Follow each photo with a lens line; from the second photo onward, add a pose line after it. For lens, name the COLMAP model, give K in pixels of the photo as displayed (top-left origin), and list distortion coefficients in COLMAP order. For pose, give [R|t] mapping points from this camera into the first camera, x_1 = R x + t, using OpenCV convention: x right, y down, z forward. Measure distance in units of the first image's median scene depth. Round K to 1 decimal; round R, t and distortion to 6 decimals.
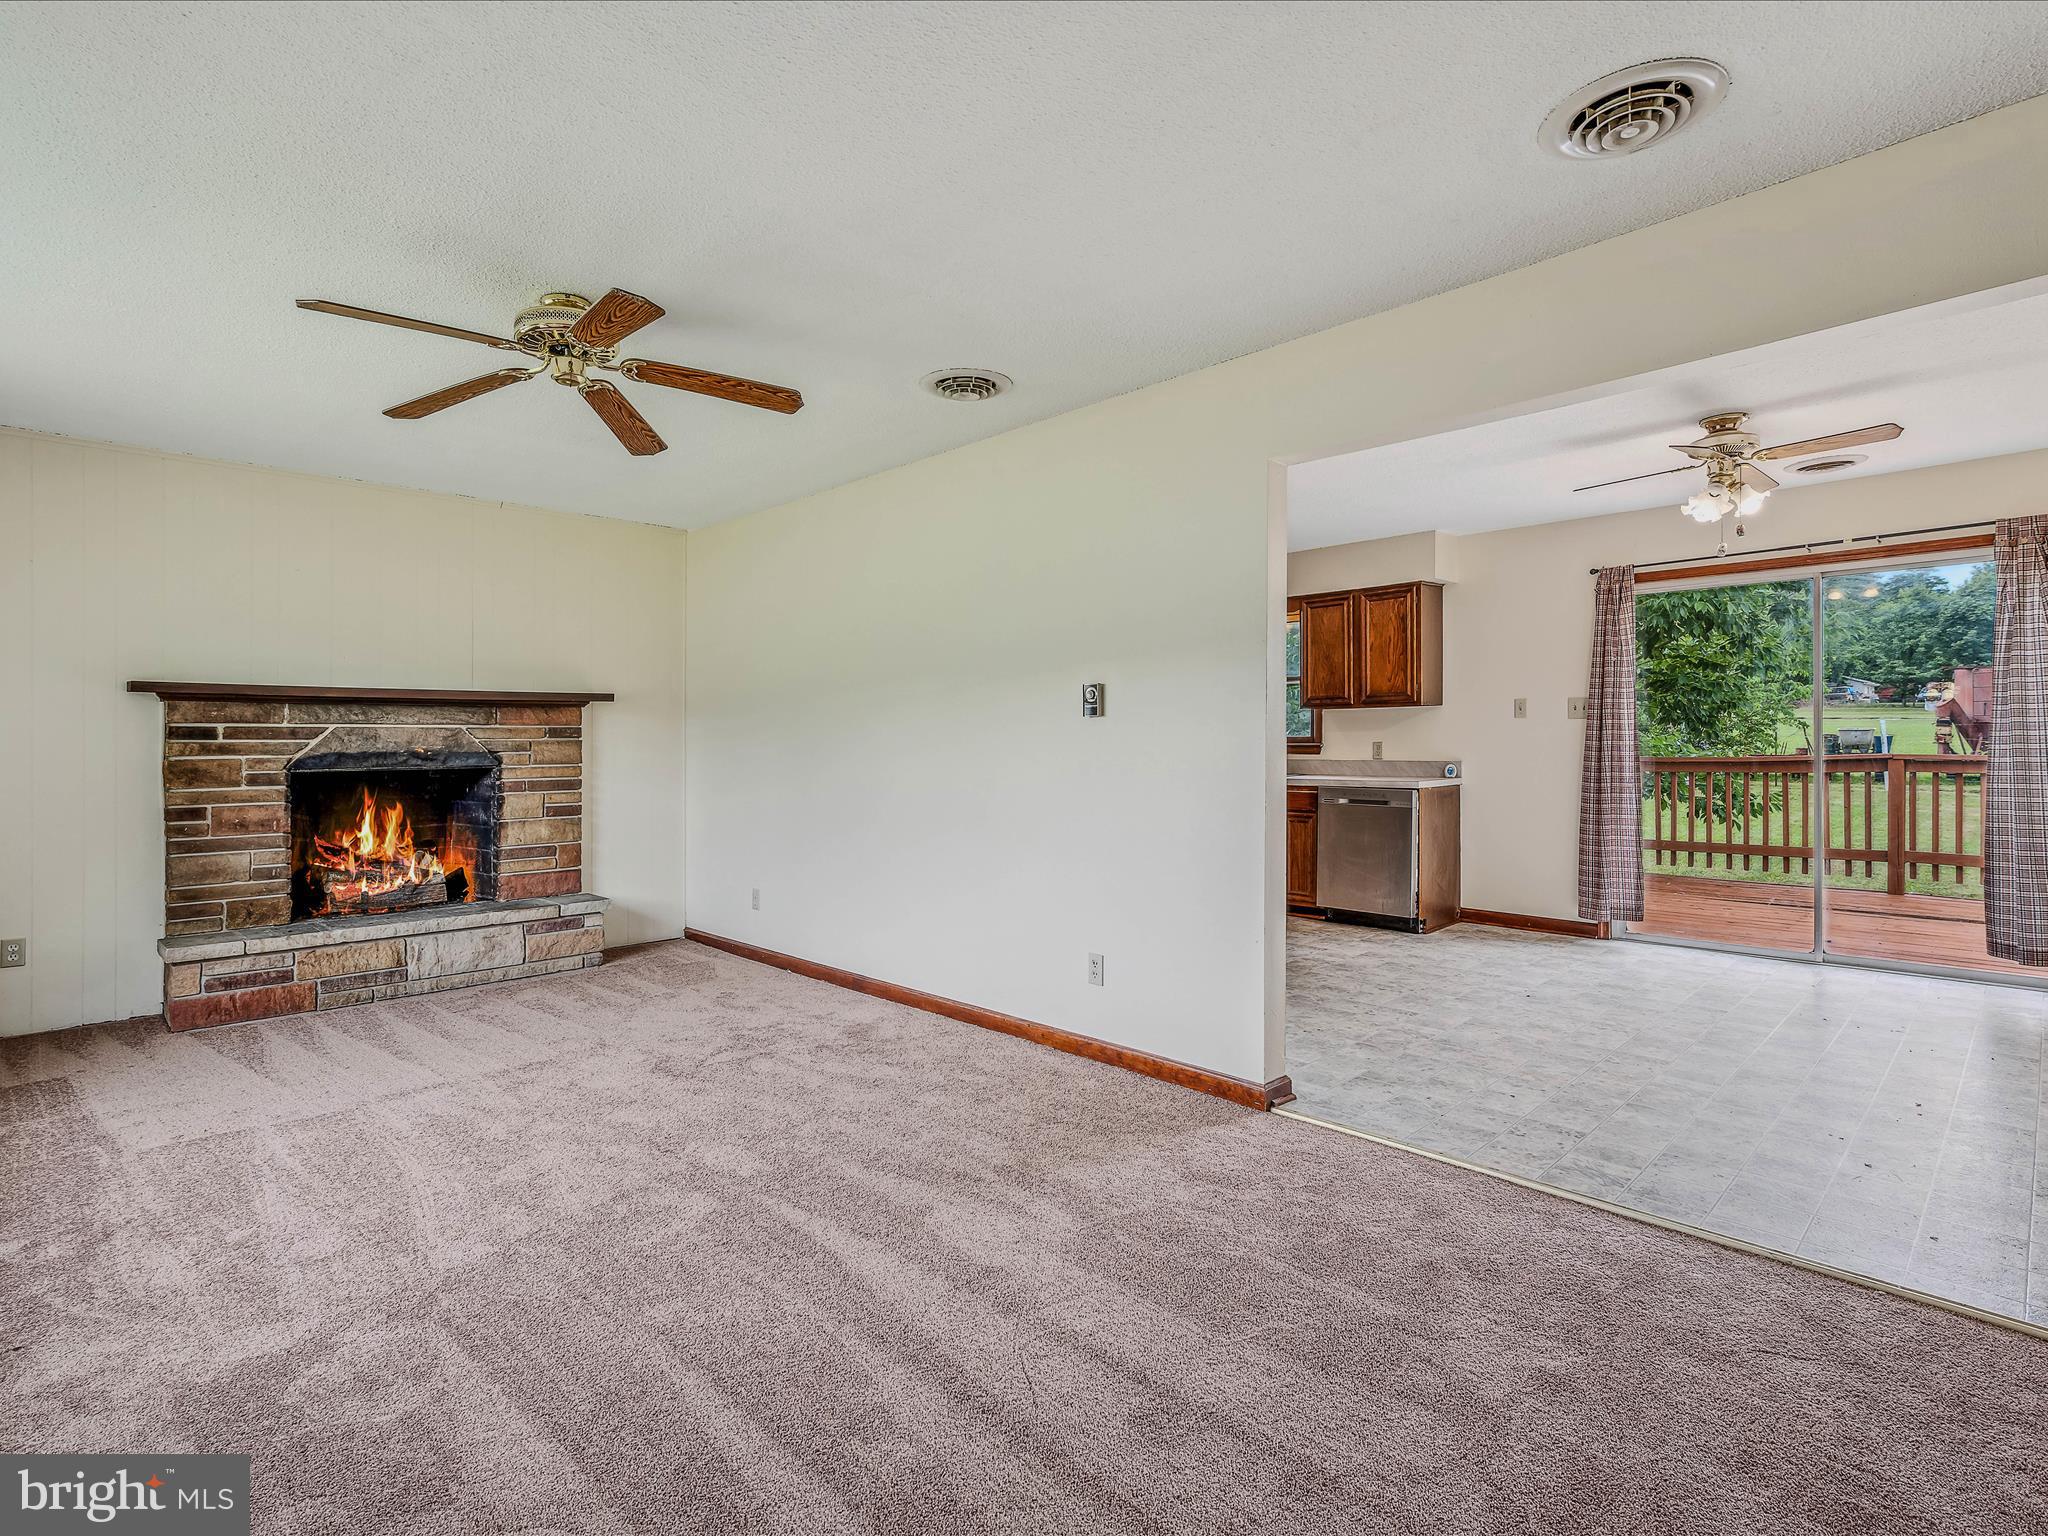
lens RADIAL K [[970.2, 0, 1009.9], [0, 970.2, 761.3], [0, 0, 1]] dist [-0.002078, -0.002130]
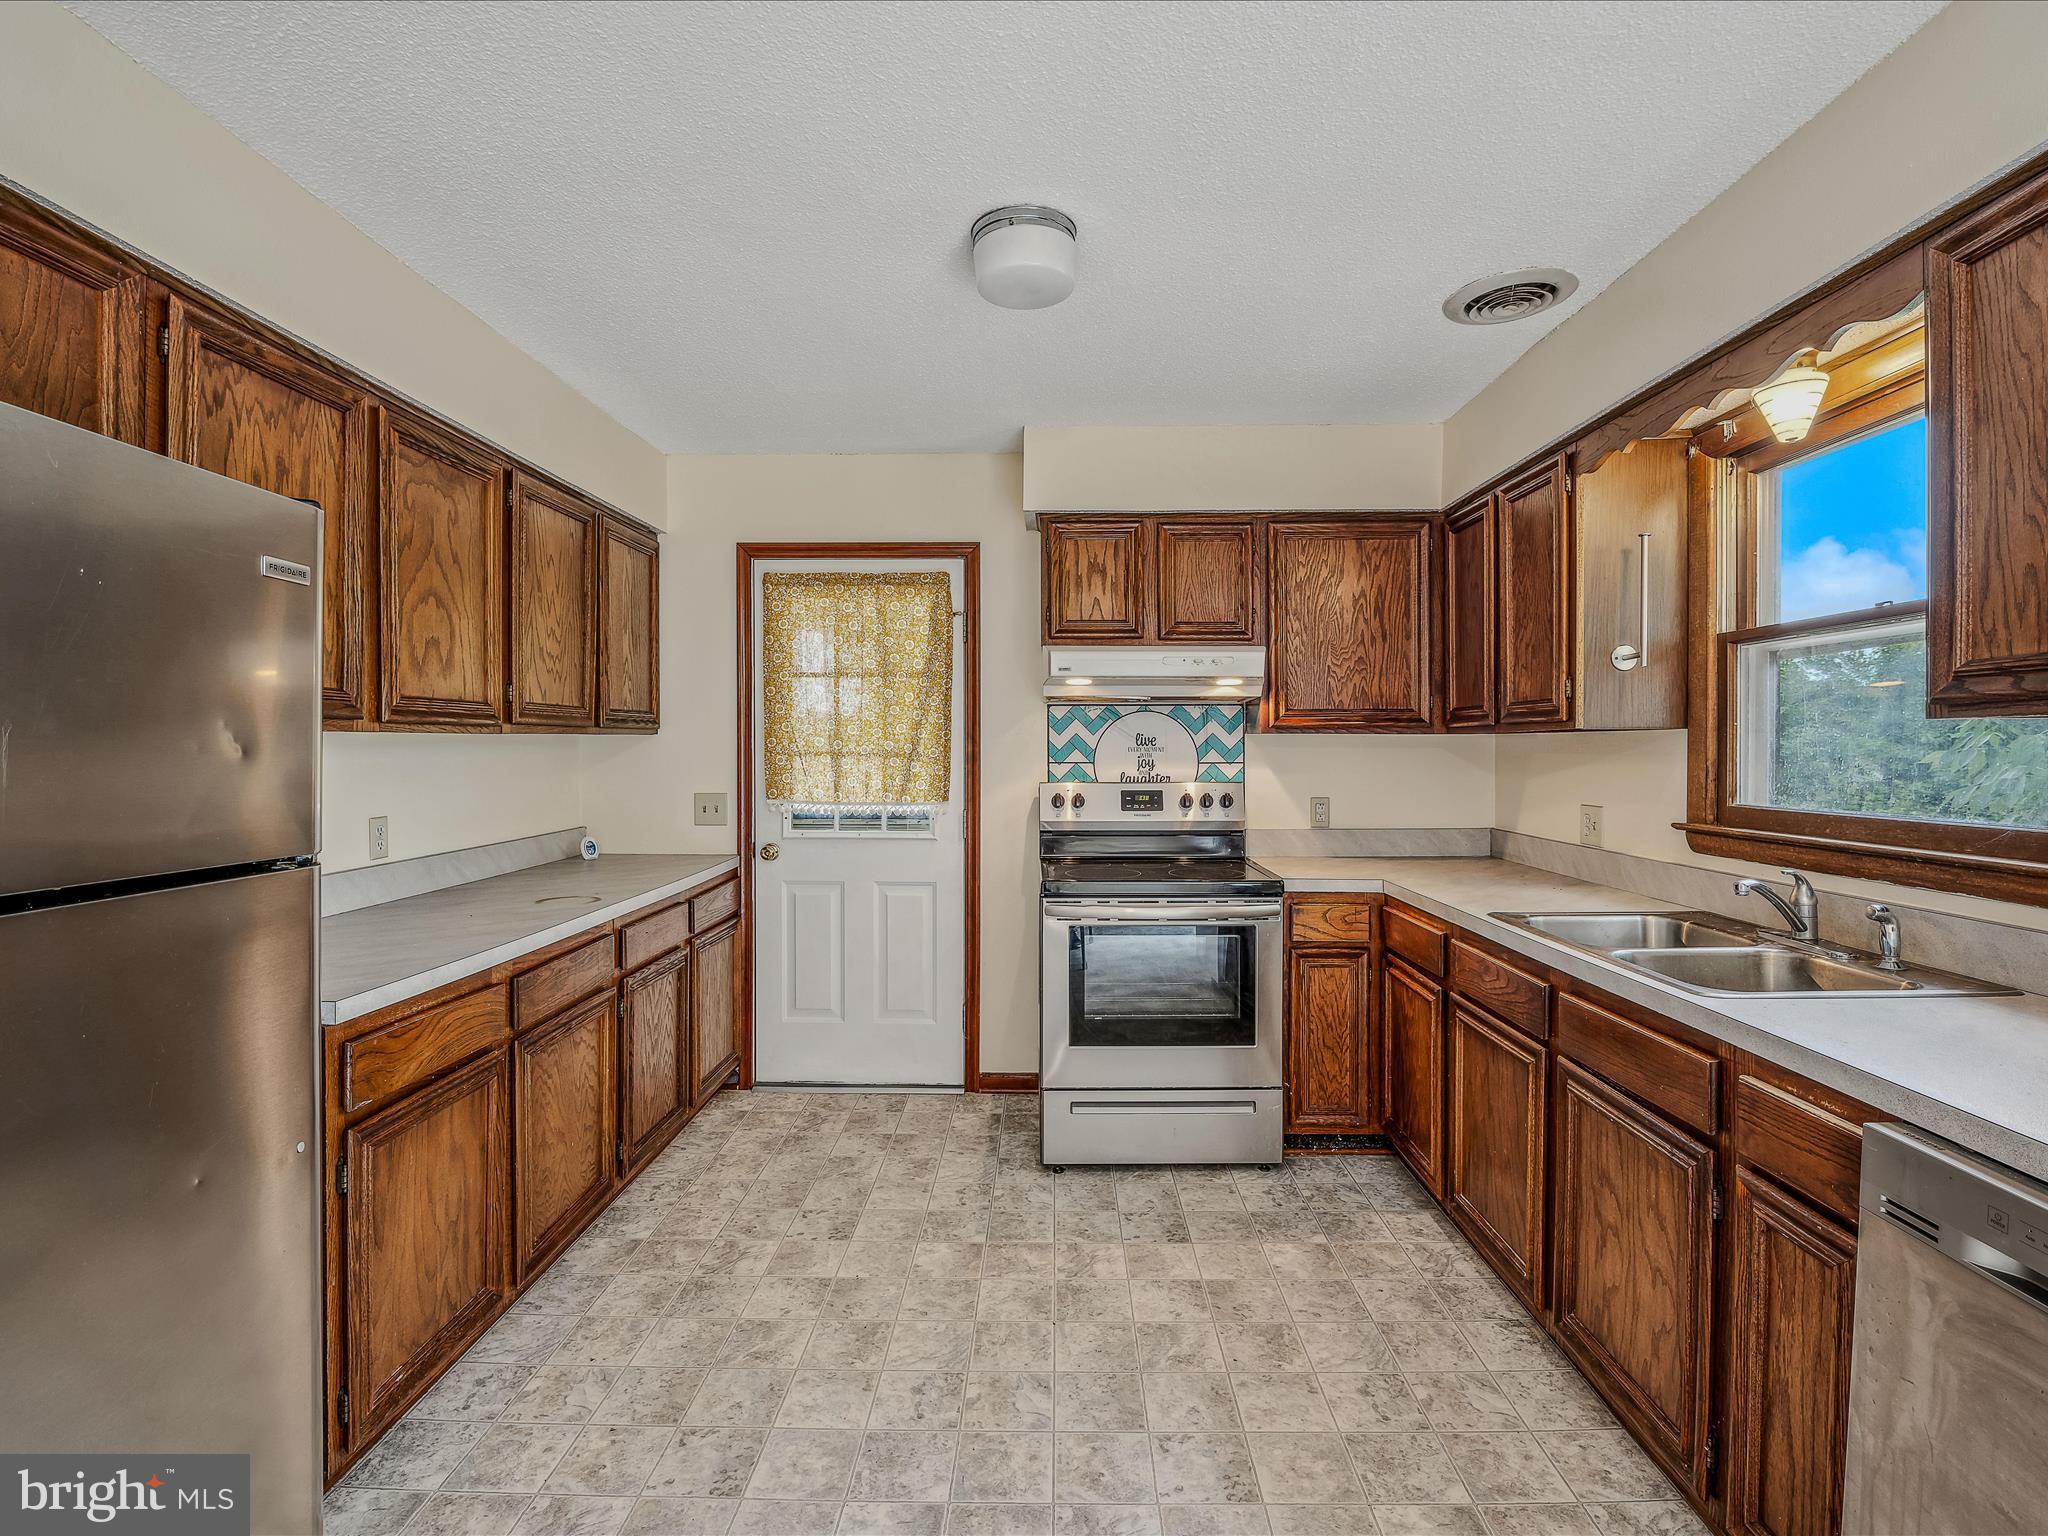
lens RADIAL K [[970.2, 0, 1032.1], [0, 970.2, 757.5], [0, 0, 1]] dist [-0.002078, -0.002130]
pose [[0.695732, 0.004530, -0.718287, 1.003893], [0.002367, 0.999960, 0.008599, -0.071907], [0.718298, -0.007682, 0.695694, 0.620062]]
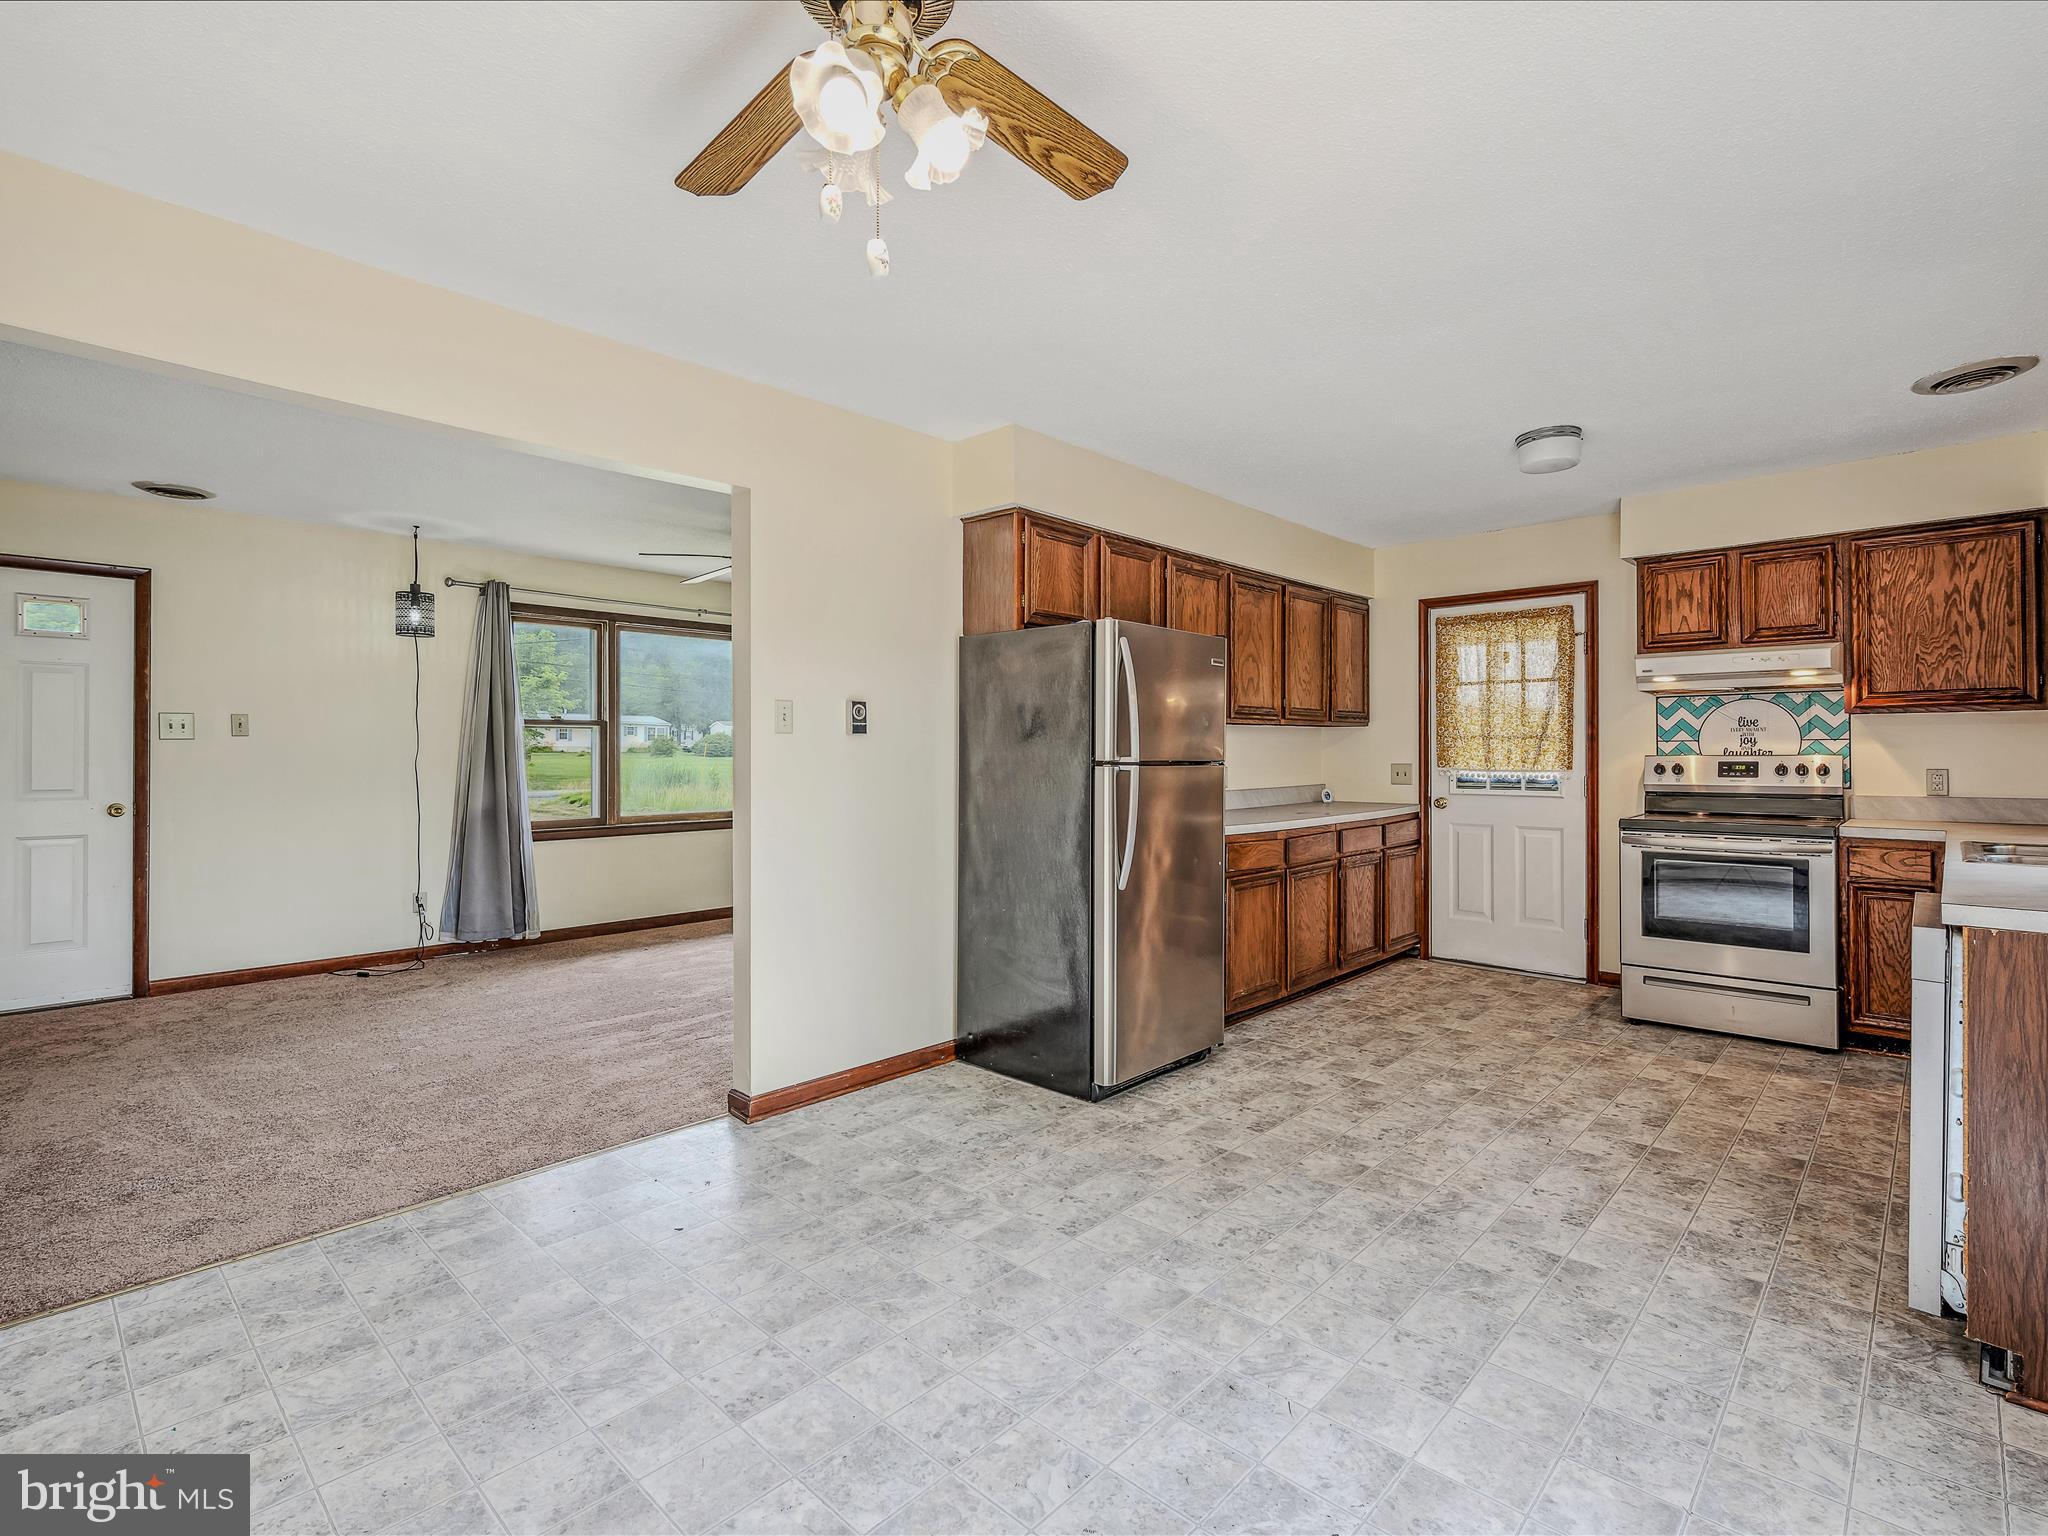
lens RADIAL K [[970.2, 0, 1025.3], [0, 970.2, 759.3], [0, 0, 1]] dist [-0.002078, -0.002130]
pose [[0.026188, 0.001230, -0.999656, 1.652049], [0.003059, 0.999994, 0.001311, -0.033603], [0.999652, -0.003092, 0.026184, 0.416797]]
